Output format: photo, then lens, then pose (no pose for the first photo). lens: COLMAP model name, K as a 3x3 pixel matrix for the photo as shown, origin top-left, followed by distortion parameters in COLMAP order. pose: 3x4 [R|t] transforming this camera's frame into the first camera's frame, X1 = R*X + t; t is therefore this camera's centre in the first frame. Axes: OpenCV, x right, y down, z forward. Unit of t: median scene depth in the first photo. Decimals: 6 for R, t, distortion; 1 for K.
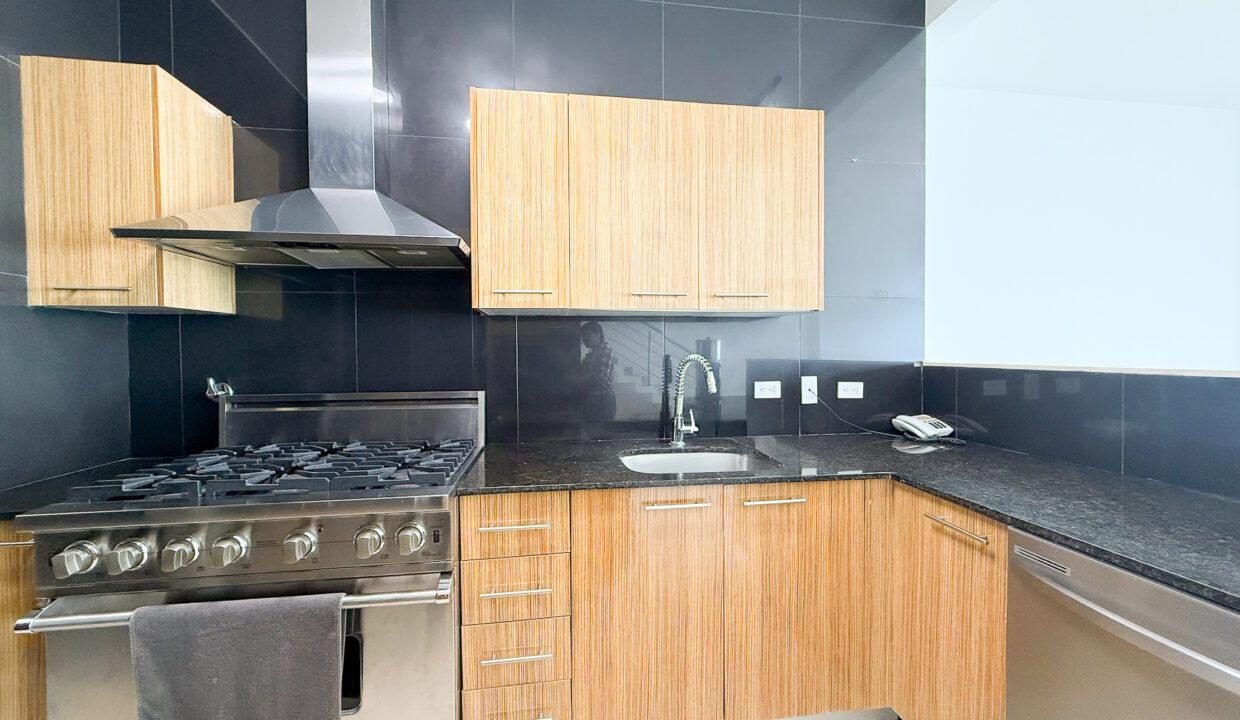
lens RADIAL K [[490.7, 0, 620.0], [0, 490.7, 360.0], [0, 0, 1]] dist [-0.000613, 0.000232]
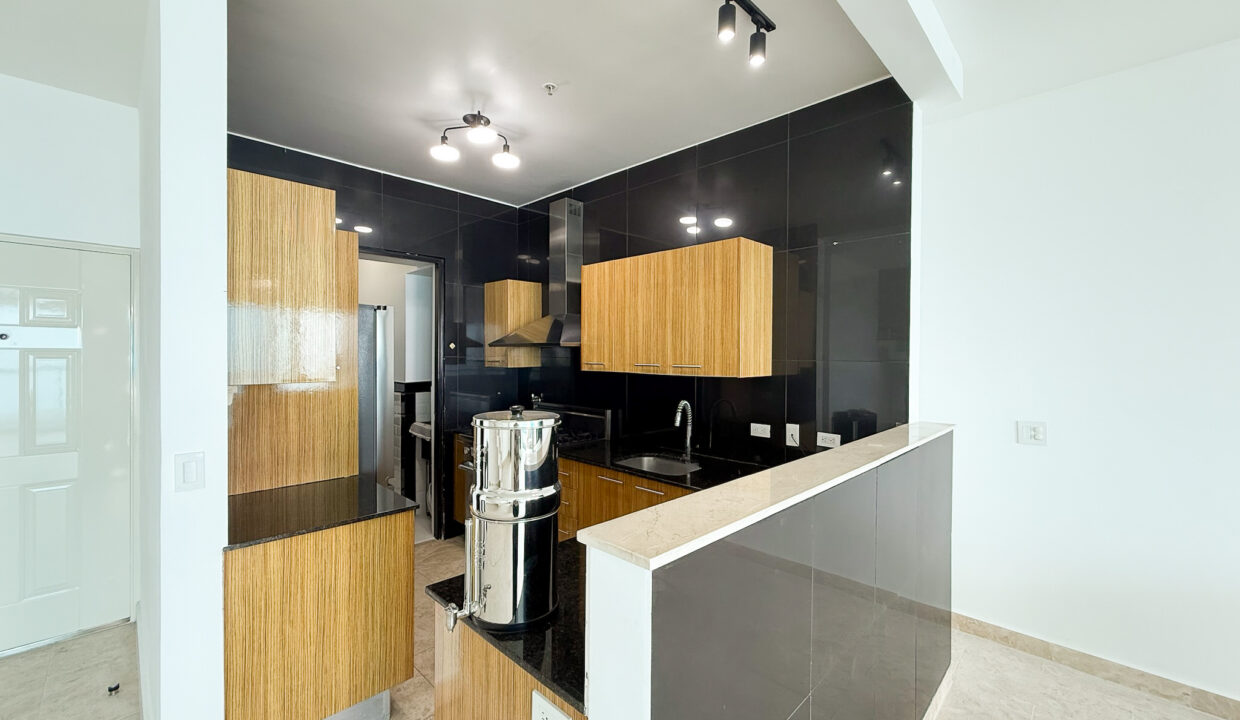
lens RADIAL K [[490.7, 0, 620.0], [0, 490.7, 360.0], [0, 0, 1]] dist [-0.000613, 0.000232]
pose [[0.608644, 0.020117, -0.793188, 1.360297], [-0.022782, 0.999709, 0.007873, -0.160377], [0.793116, 0.013279, 0.608926, -0.132465]]
